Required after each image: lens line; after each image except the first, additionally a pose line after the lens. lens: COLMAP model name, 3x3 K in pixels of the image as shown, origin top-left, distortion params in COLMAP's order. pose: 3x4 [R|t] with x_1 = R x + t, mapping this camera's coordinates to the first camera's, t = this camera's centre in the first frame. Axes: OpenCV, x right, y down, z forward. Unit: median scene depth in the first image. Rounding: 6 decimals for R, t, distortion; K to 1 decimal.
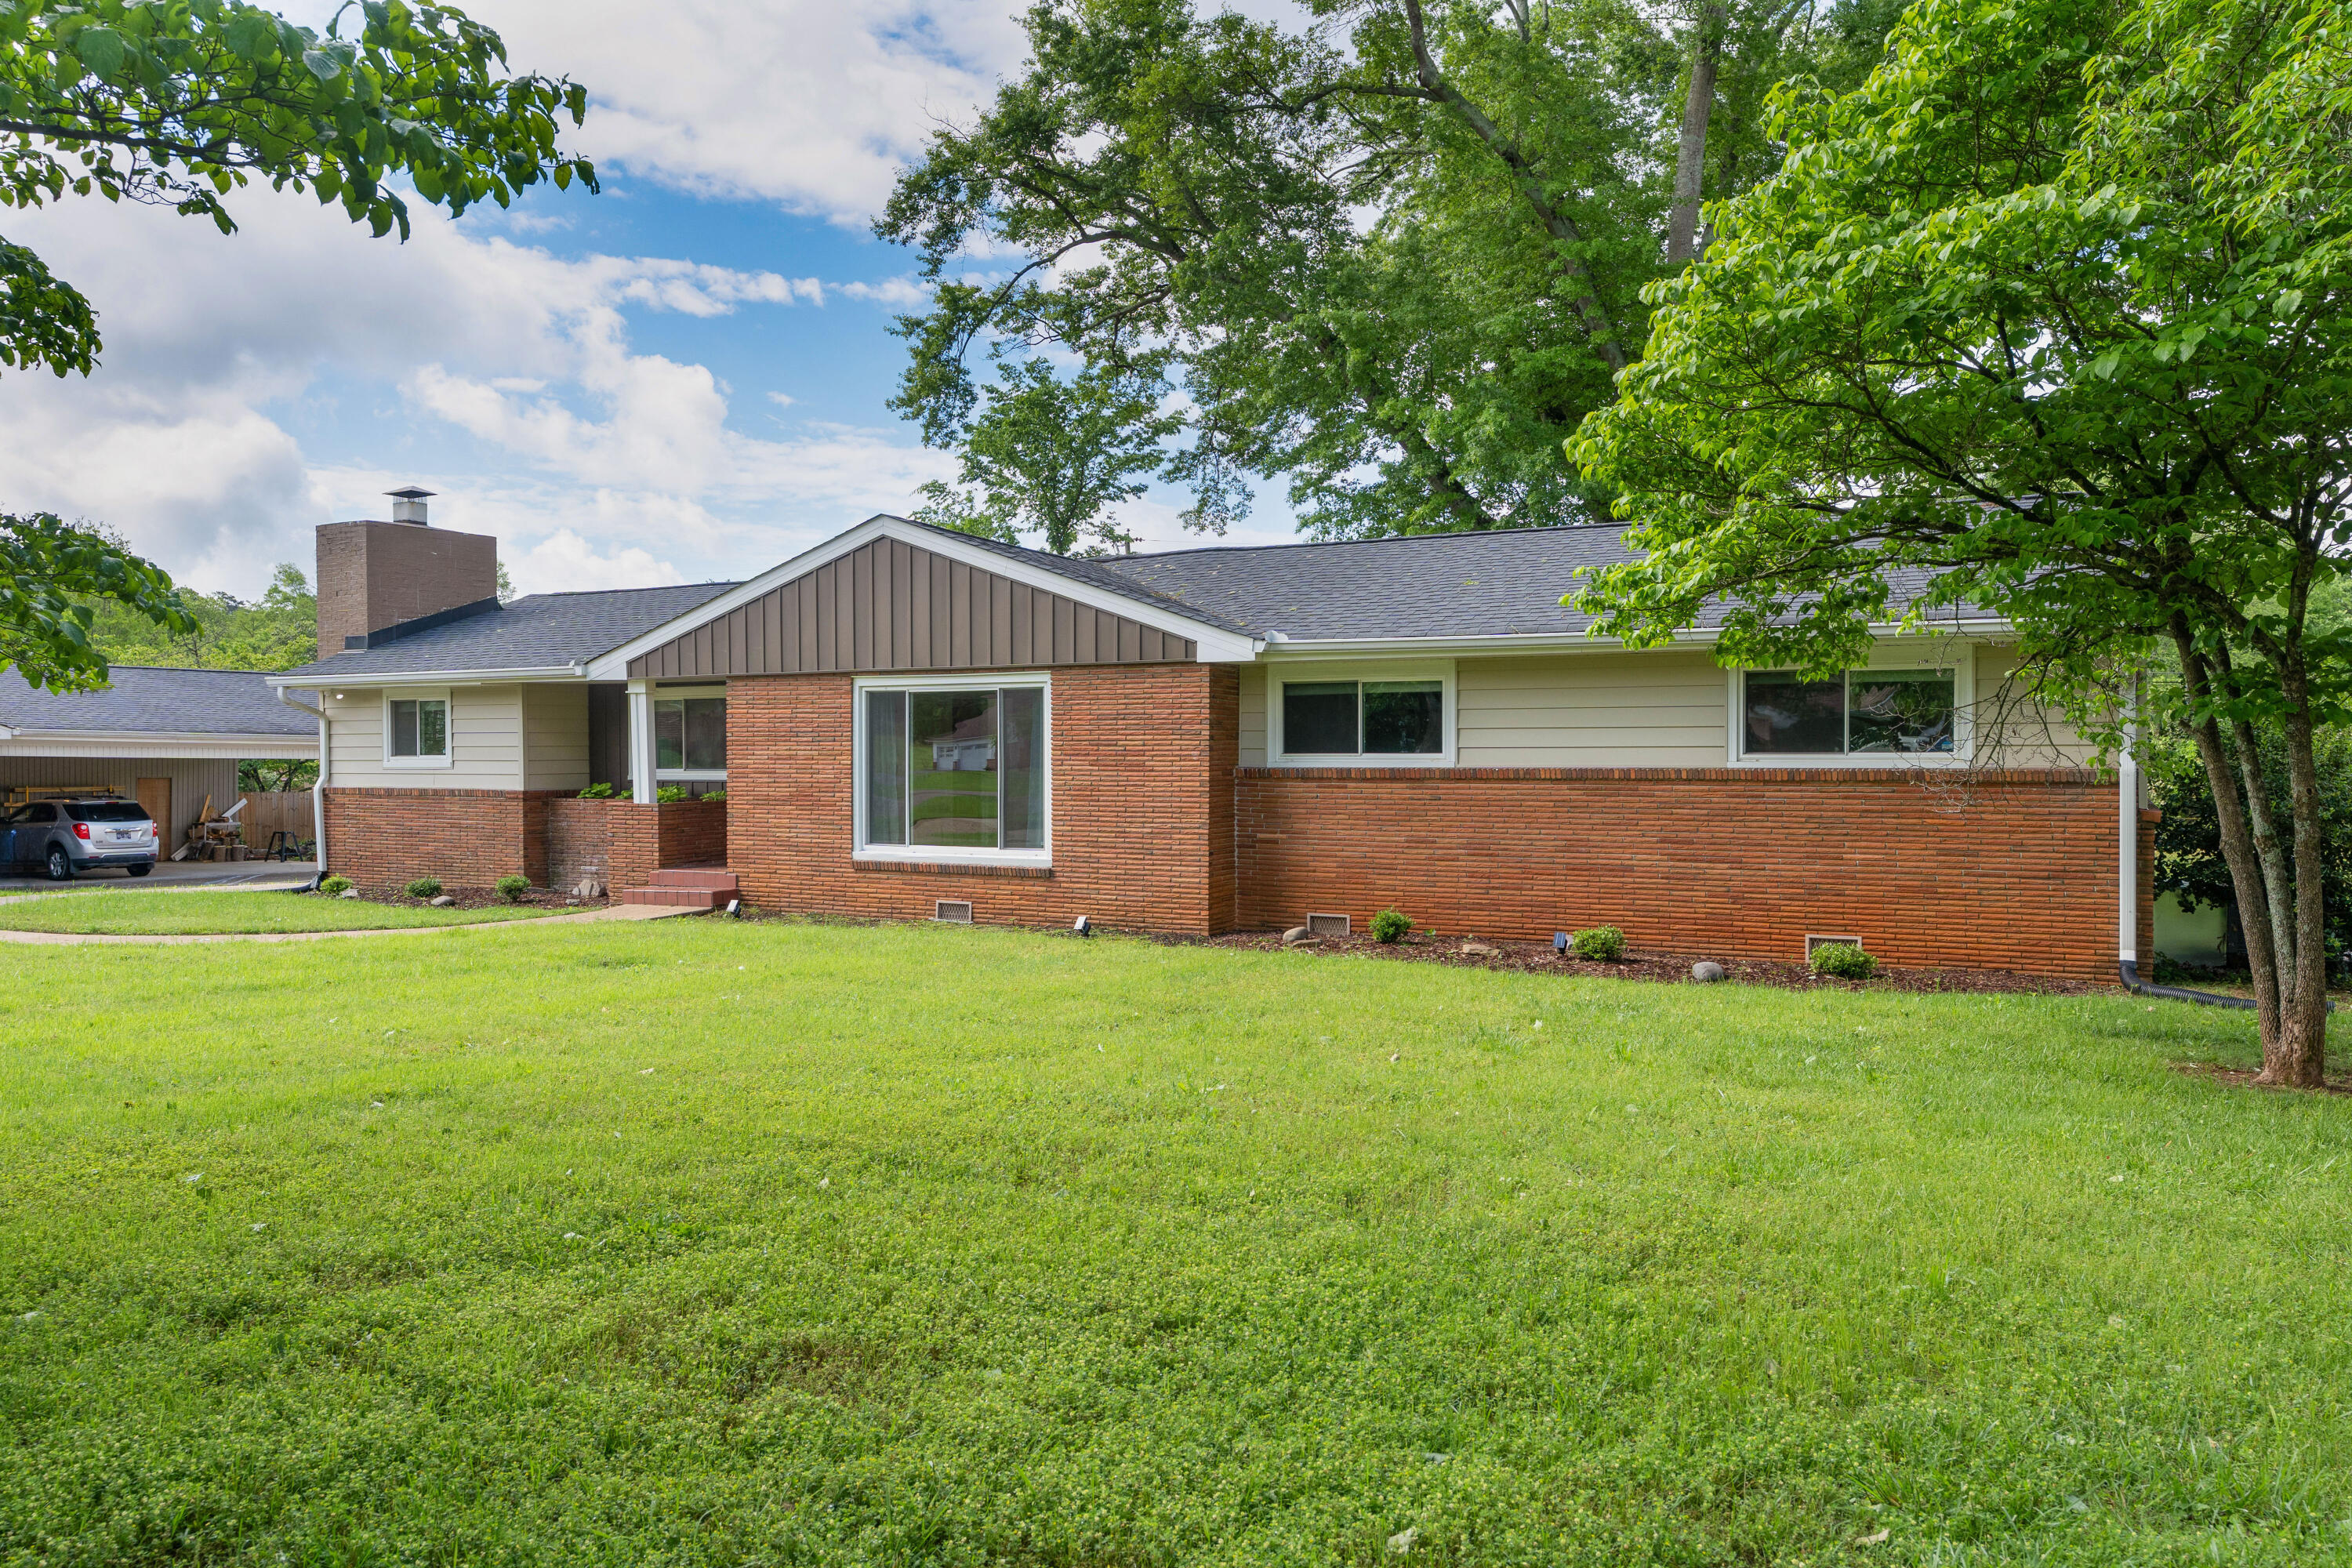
lens RADIAL K [[1721.9, 0, 1176.0], [0, 1721.9, 784.0], [0, 0, 1]] dist [-0.000919, -0.008157]
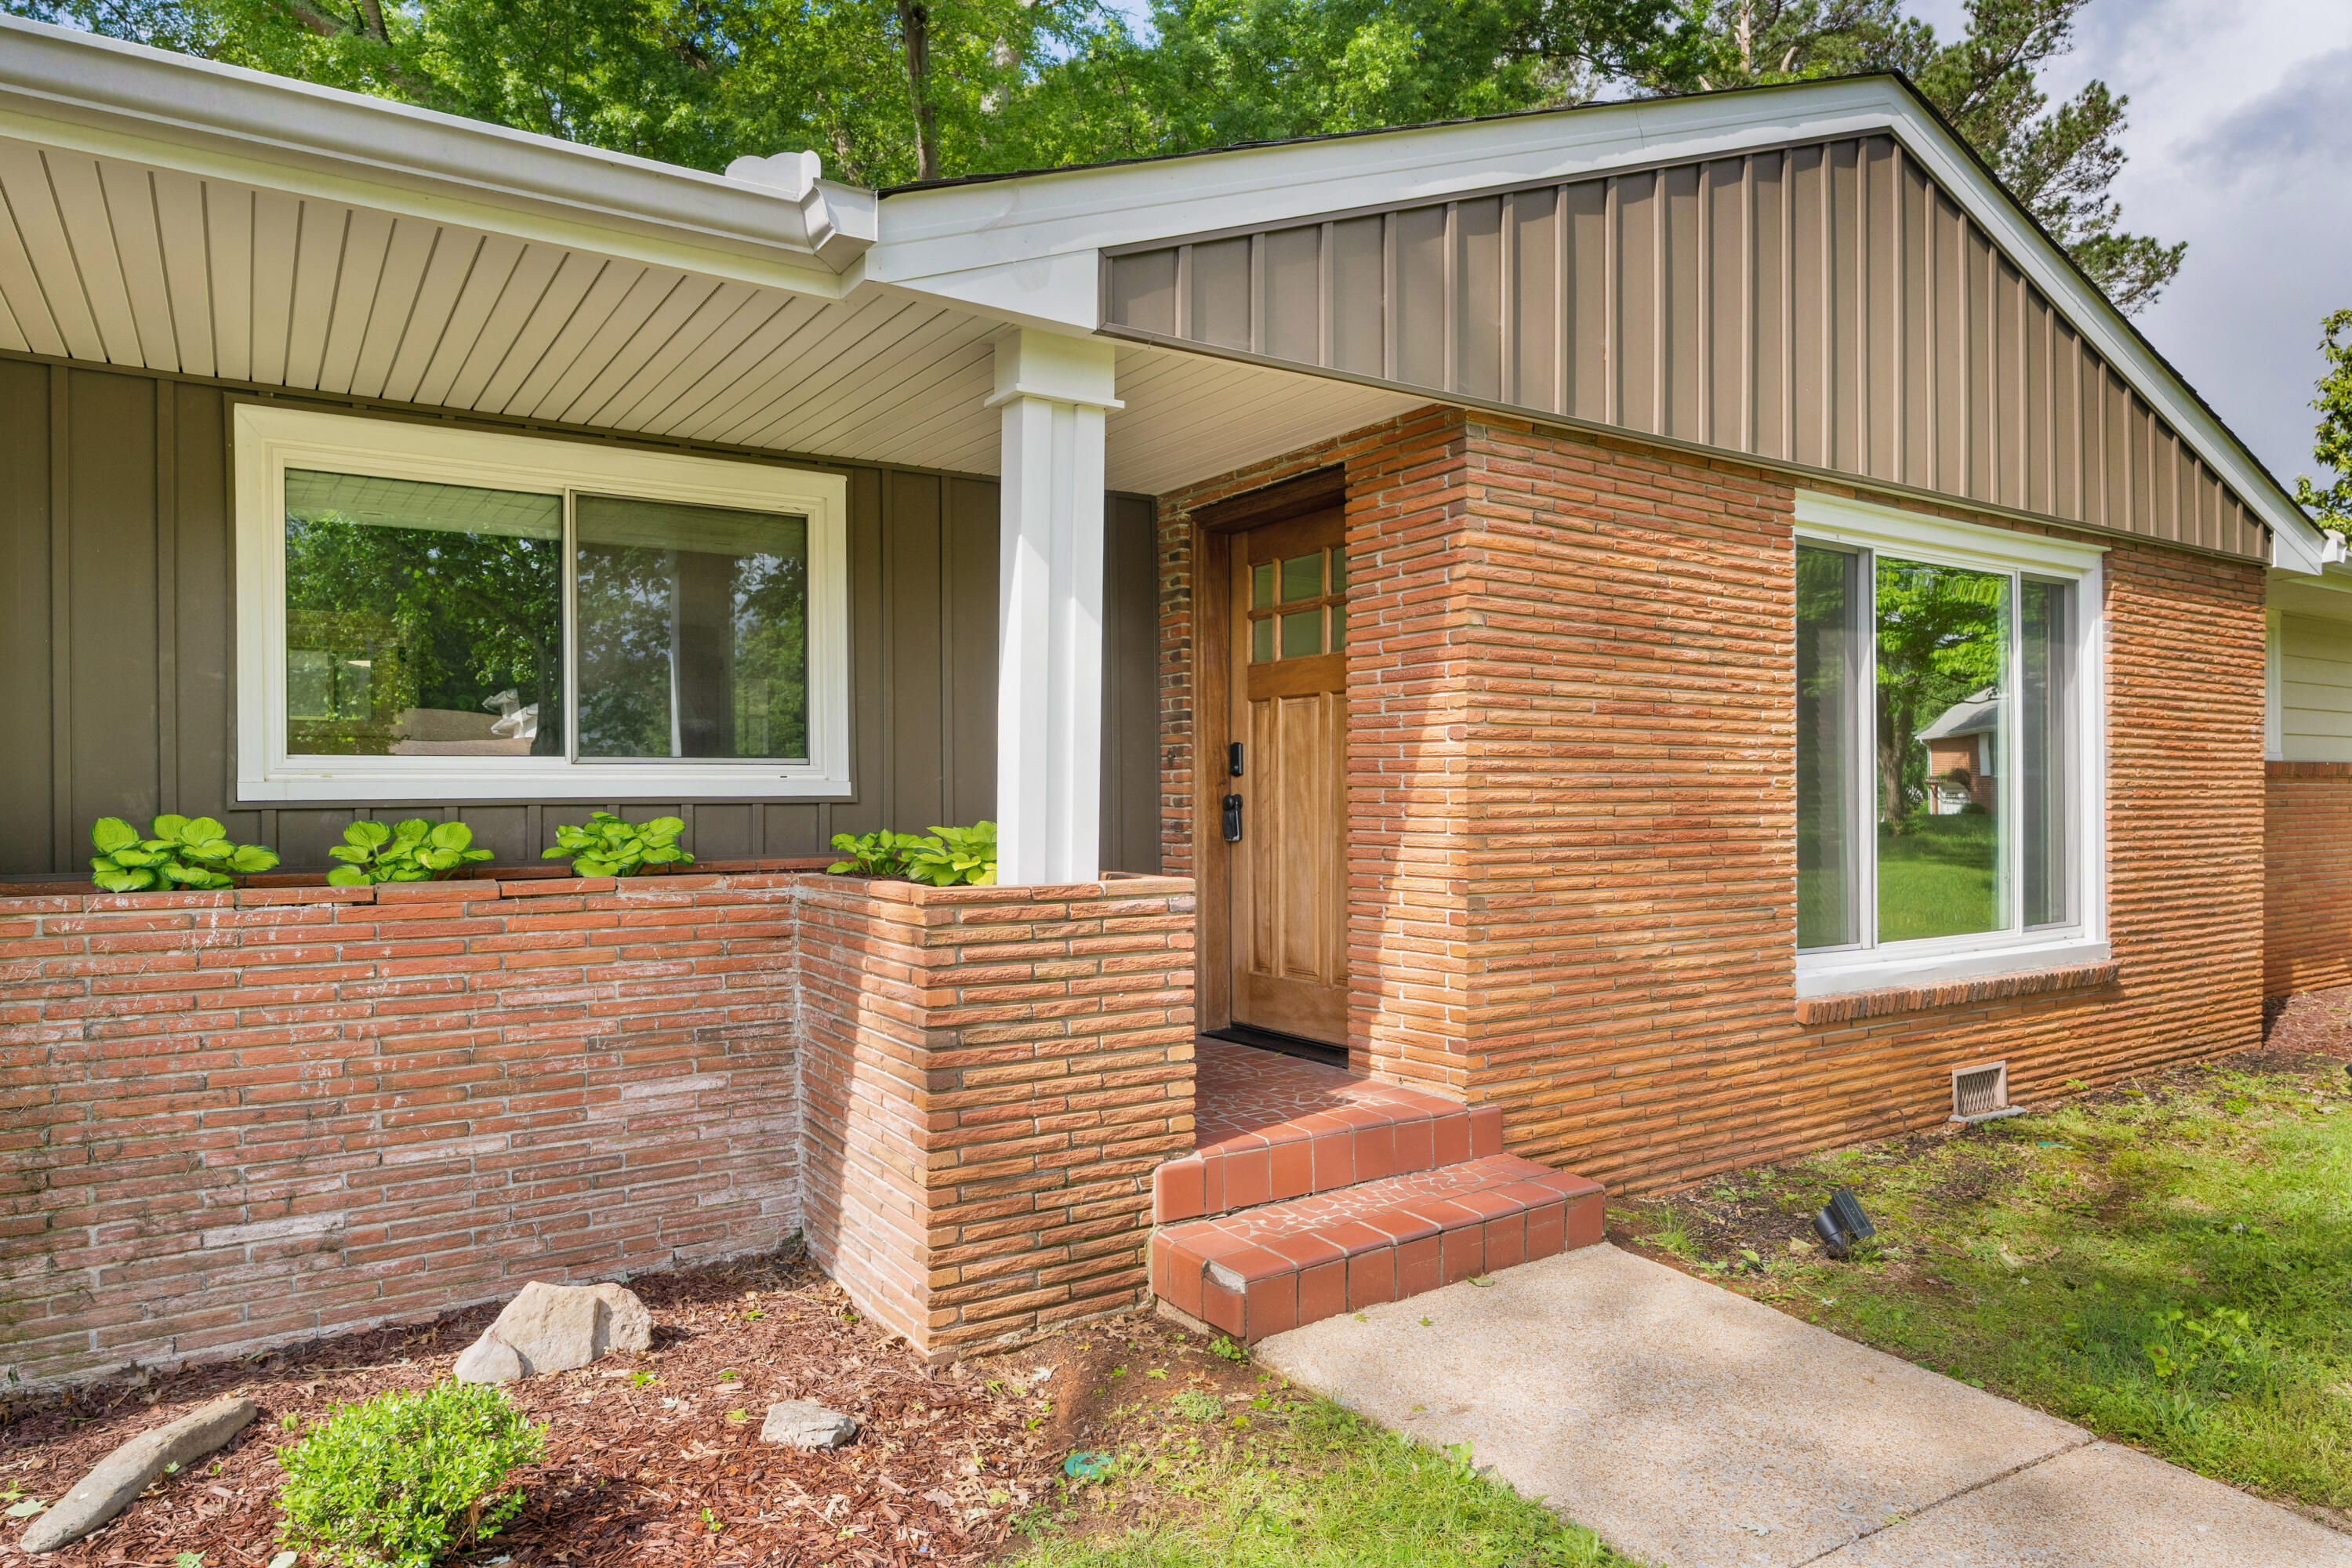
lens RADIAL K [[1442.2, 0, 1176.0], [0, 1442.2, 784.0], [0, 0, 1]] dist [-0.004496, -0.001152]
pose [[0.482130, 0.008713, 0.876056, -0.521068], [0.024745, 0.999416, -0.023558, 0.002945], [-0.875750, 0.033036, 0.481633, 0.982957]]
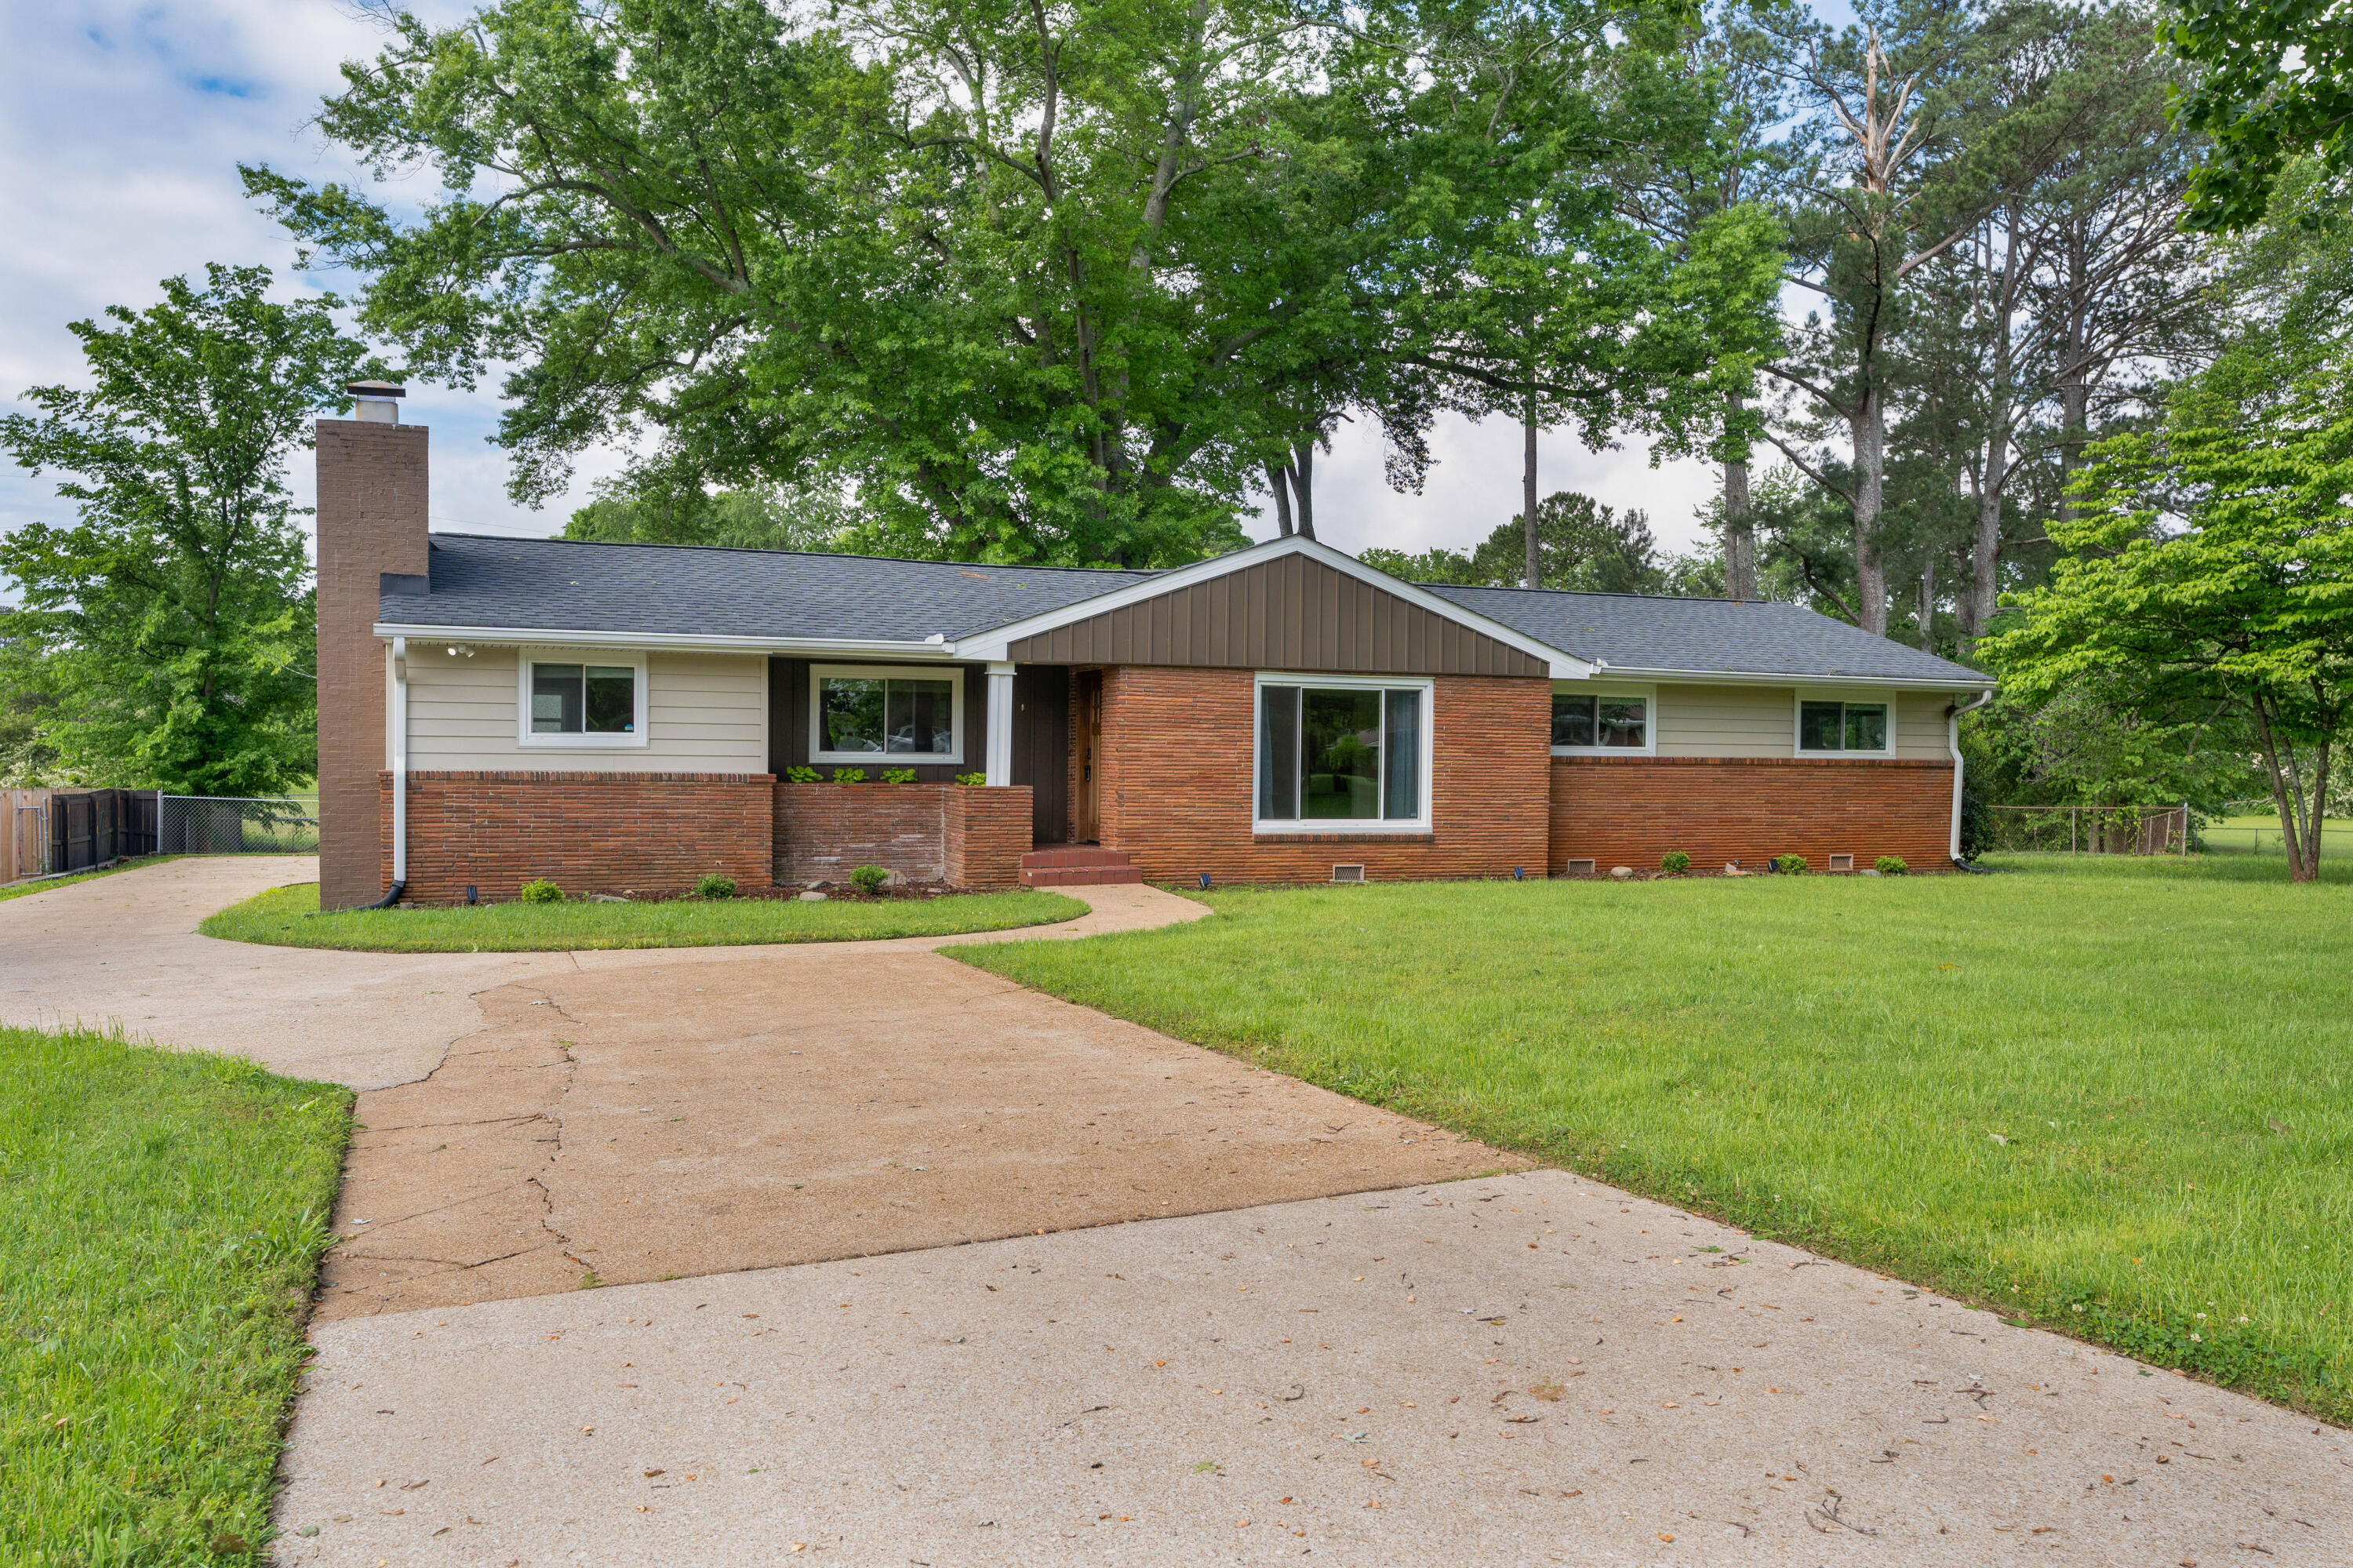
lens RADIAL K [[1722.7, 0, 1176.5], [0, 1722.7, 784.0], [0, 0, 1]] dist [-0.000919, -0.008157]
pose [[0.634171, -0.002435, 0.773189, -1.109013], [0.003706, 0.999993, 0.000110, 0.011086], [-0.773184, 0.002796, 0.634176, 0.328531]]
